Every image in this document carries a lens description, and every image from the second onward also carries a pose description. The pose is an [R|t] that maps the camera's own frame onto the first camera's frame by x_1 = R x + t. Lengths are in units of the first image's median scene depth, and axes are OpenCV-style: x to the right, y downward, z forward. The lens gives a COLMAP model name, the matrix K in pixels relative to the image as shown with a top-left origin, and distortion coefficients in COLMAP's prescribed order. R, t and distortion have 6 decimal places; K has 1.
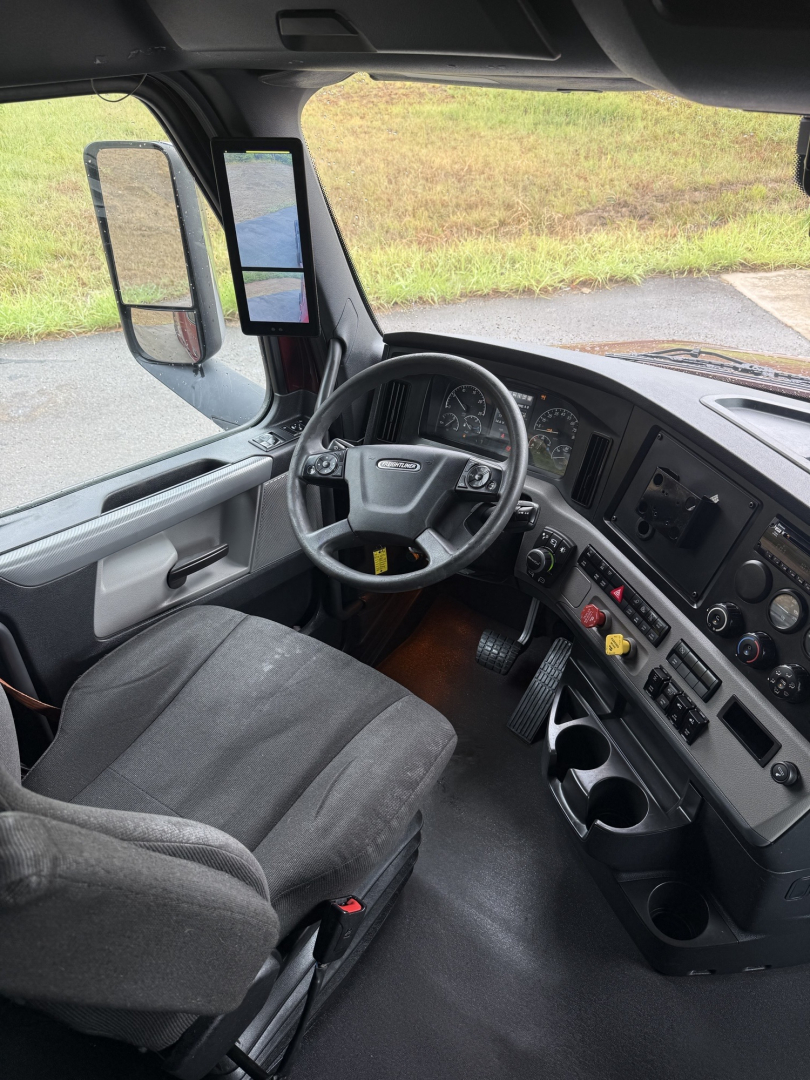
lens RADIAL K [[753.9, 0, 406.6], [0, 753.9, 542.0], [0, 0, 1]] dist [0.118240, -0.192252]
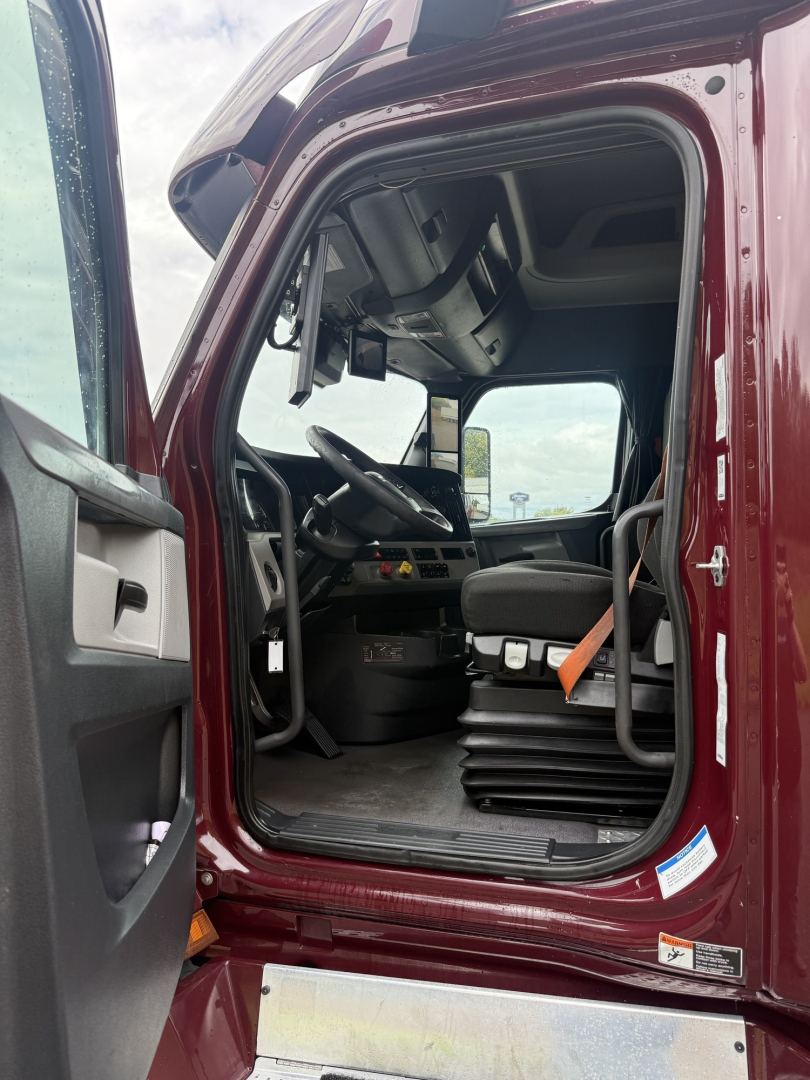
lens RADIAL K [[753.9, 0, 406.6], [0, 753.9, 542.0], [0, 0, 1]] dist [0.118240, -0.192252]
pose [[-0.367380, 0.024767, 0.929741, -1.327784], [0.548140, 0.813354, 0.194927, -0.251677], [-0.751381, 0.581241, -0.312386, 1.438245]]
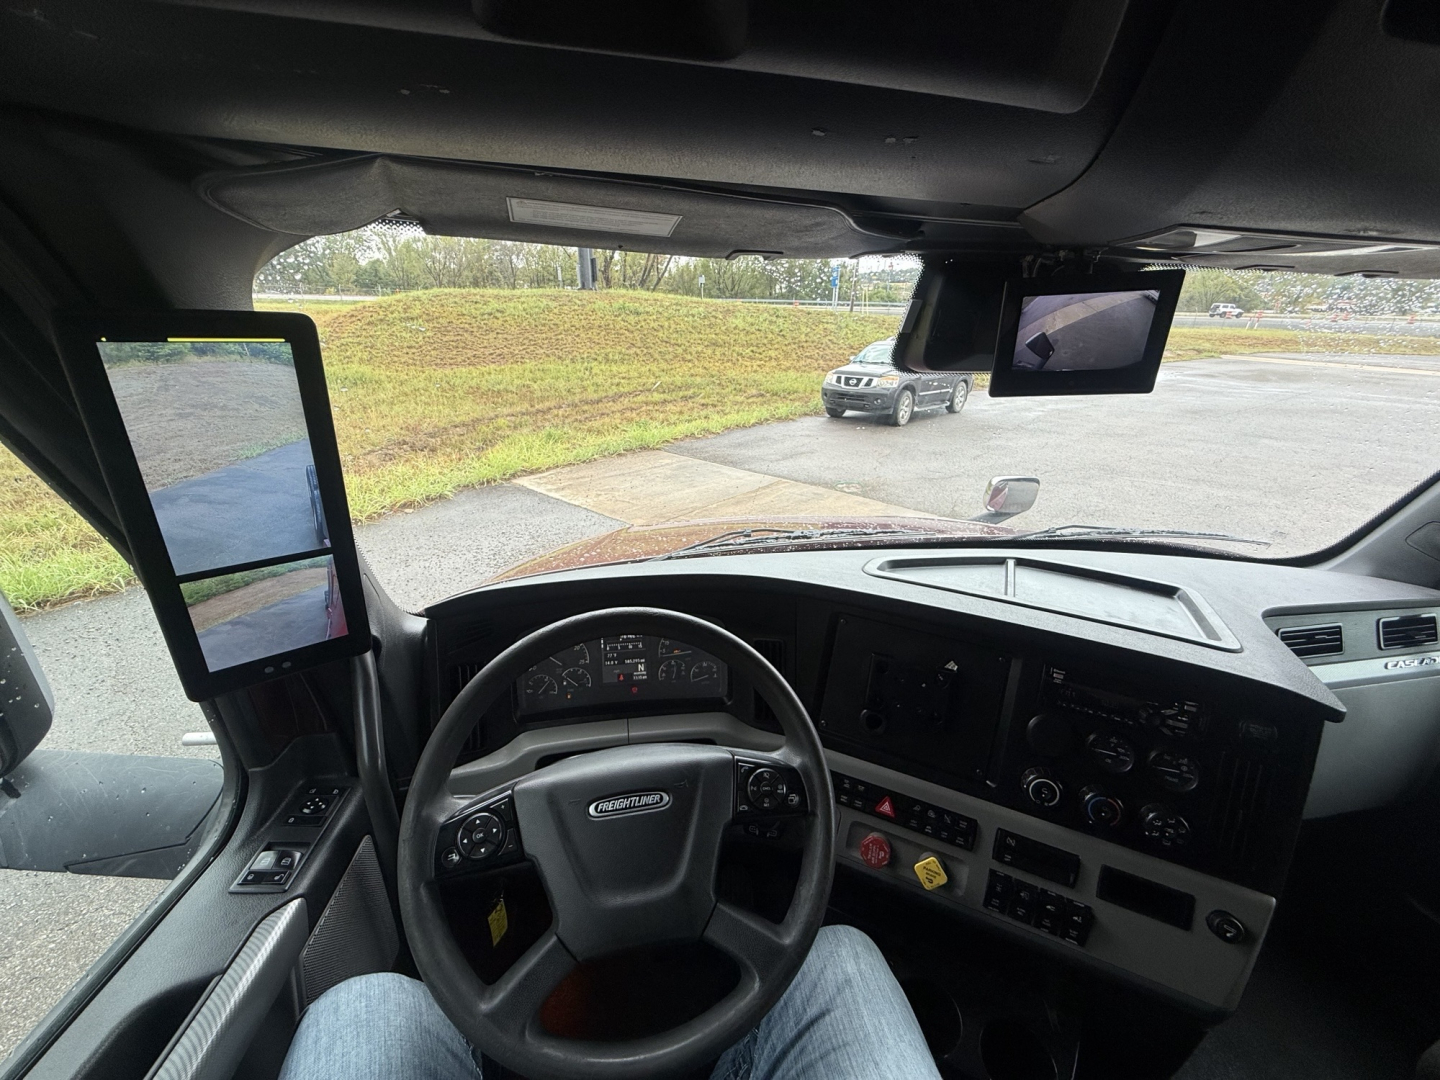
lens RADIAL K [[573.5, 0, 718.2], [0, 573.5, 539.0], [0, 0, 1]] dist [0.001392, -0.000359]
pose [[0.699582, -0.231160, 0.676129, -0.212503], [0.382879, 0.920191, -0.081557, -0.223155], [-0.603315, 0.315932, 0.732255, 0.532124]]
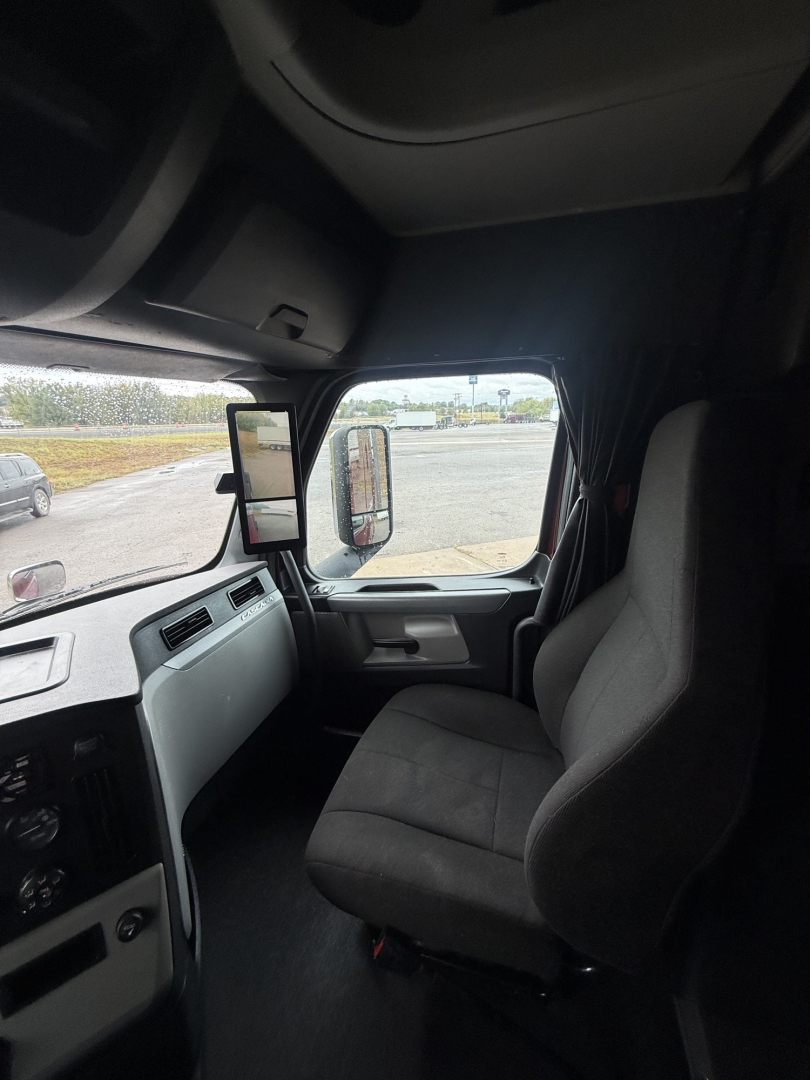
lens RADIAL K [[430.2, 0, 406.7], [0, 430.2, 534.6], [0, 0, 1]] dist [0.001392, -0.000359]
pose [[-0.299484, -0.213243, 0.929966, -0.021025], [0.585172, 0.728800, 0.355562, -0.043228], [-0.753580, 0.650675, -0.093480, 0.332279]]
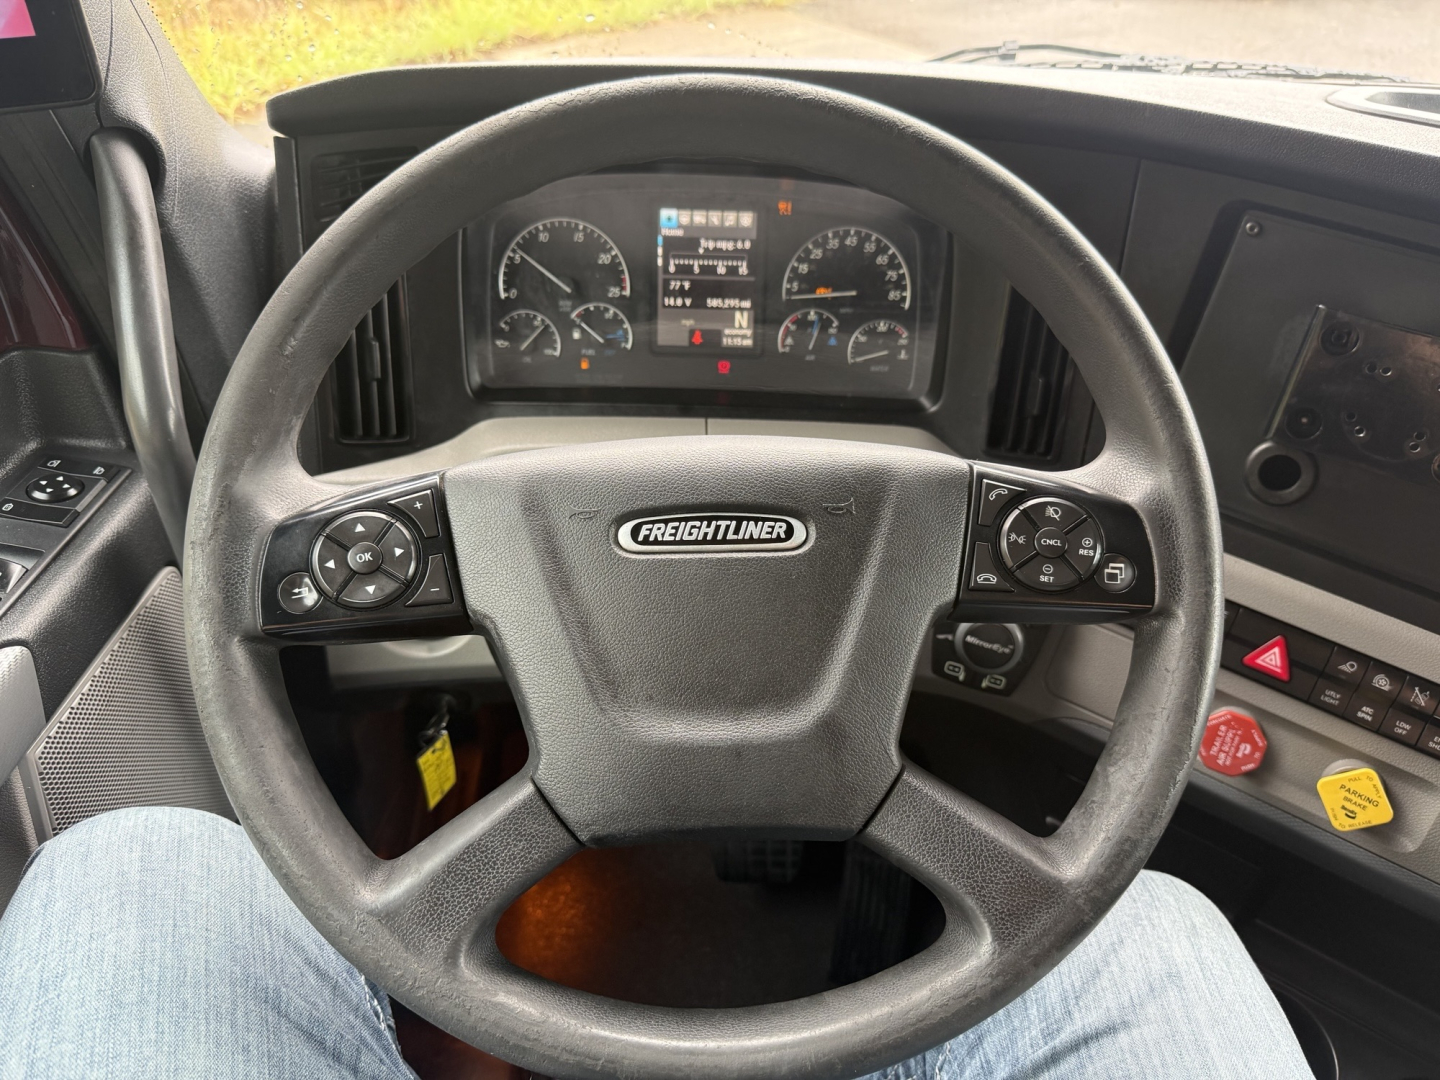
lens RADIAL K [[1021.4, 0, 720.0], [0, 1021.4, 540.0], [0, 0, 1]] dist [0.043062, -0.056339]
pose [[0.803661, -0.338934, 0.489135, -0.166485], [0.301066, 0.940576, 0.157089, -0.146400], [-0.513311, 0.021015, 0.857945, 0.680944]]
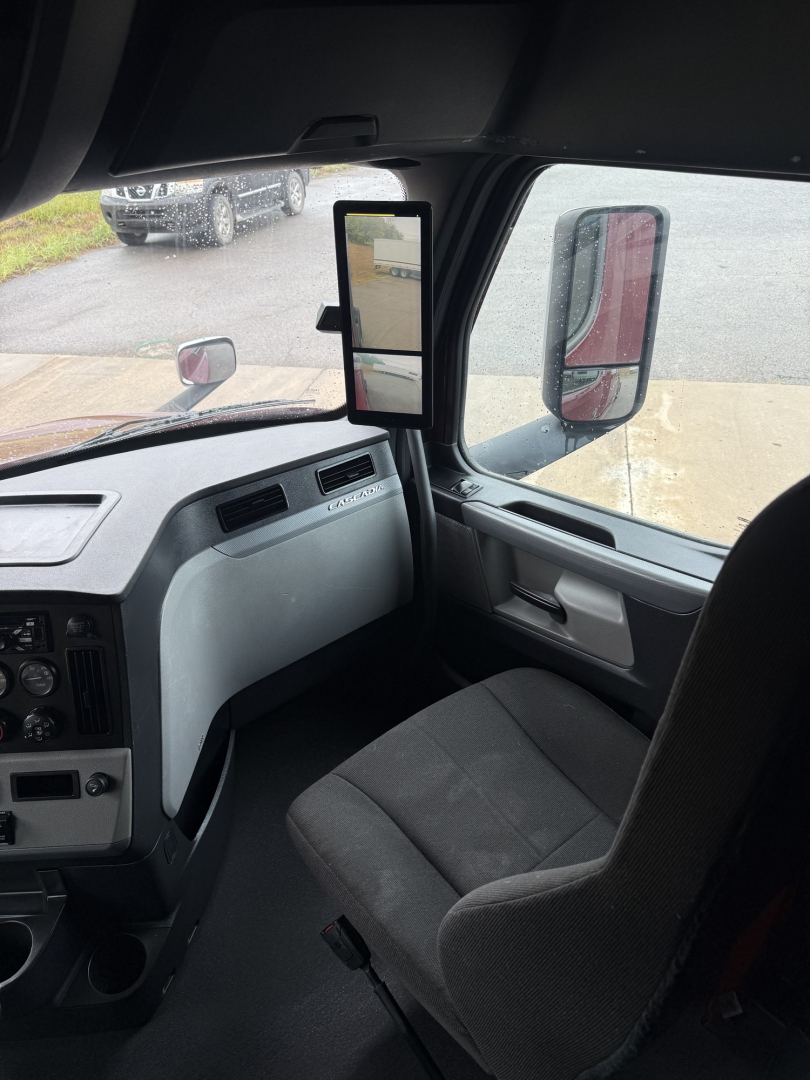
lens RADIAL K [[753.9, 0, 406.6], [0, 753.9, 542.0], [0, 0, 1]] dist [0.118240, -0.192252]
pose [[0.290630, -0.502465, 0.814287, -0.080256], [0.576100, 0.771370, 0.270364, -0.010097], [-0.763965, 0.390534, 0.513653, -0.042751]]
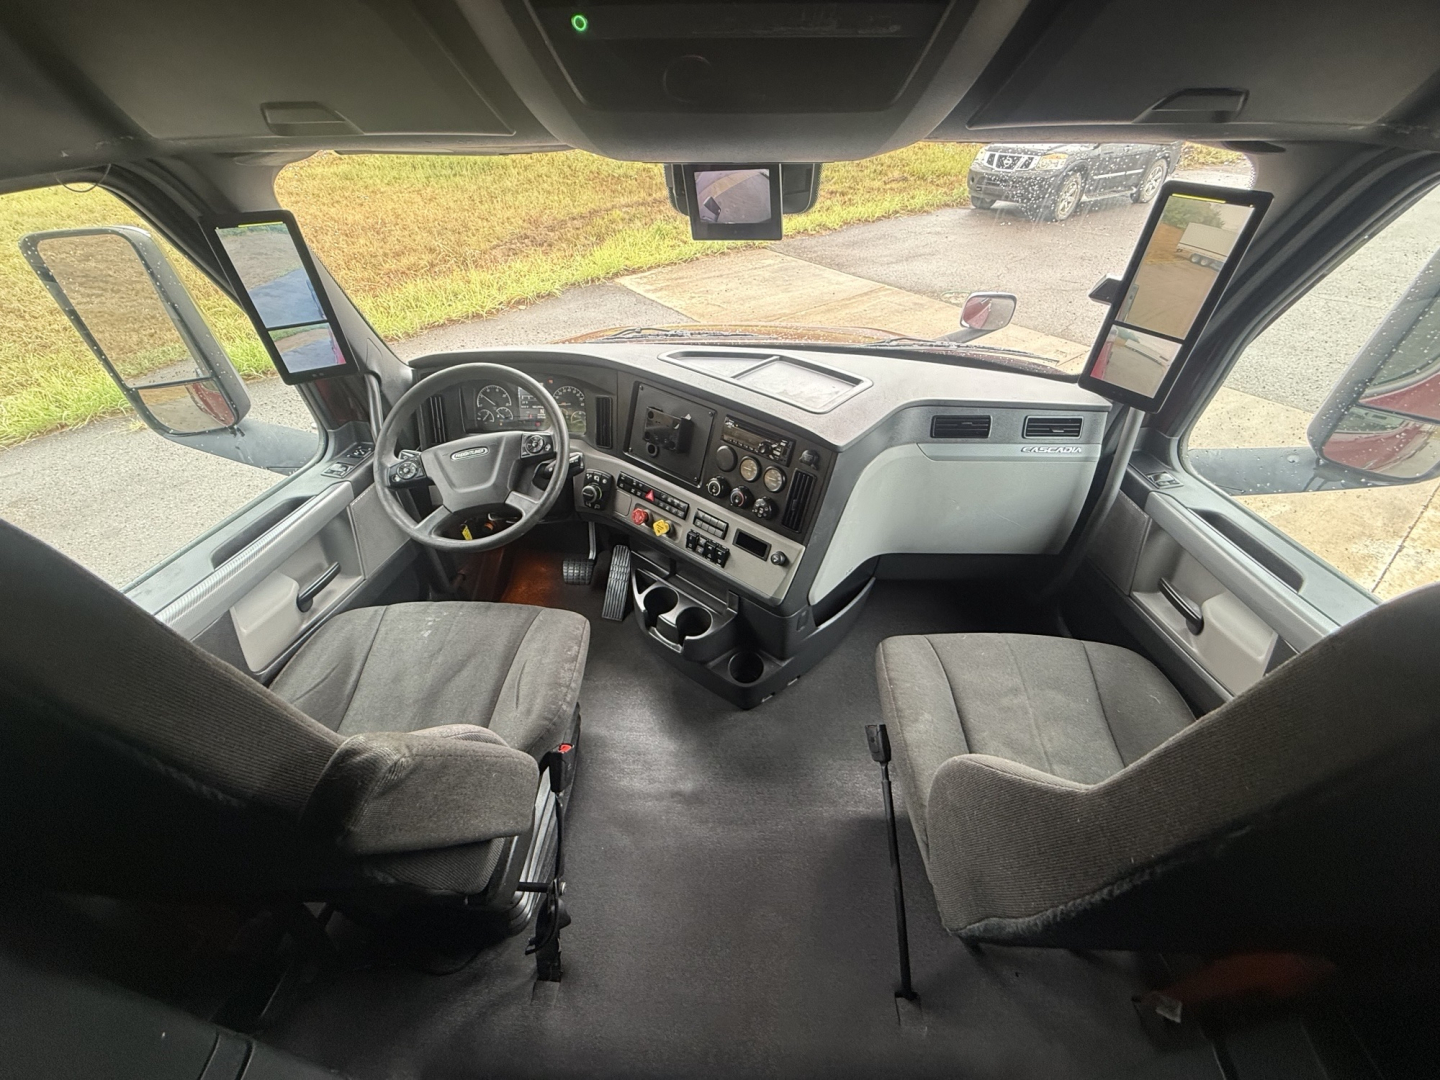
lens RADIAL K [[573.5, 0, 718.2], [0, 573.5, 539.0], [0, 0, 1]] dist [0.001392, -0.000359]
pose [[0.846335, -0.338364, 0.411373, -0.100532], [0.307598, 0.940989, 0.141151, 0.027710], [-0.434857, 0.007077, 0.900472, -0.076117]]
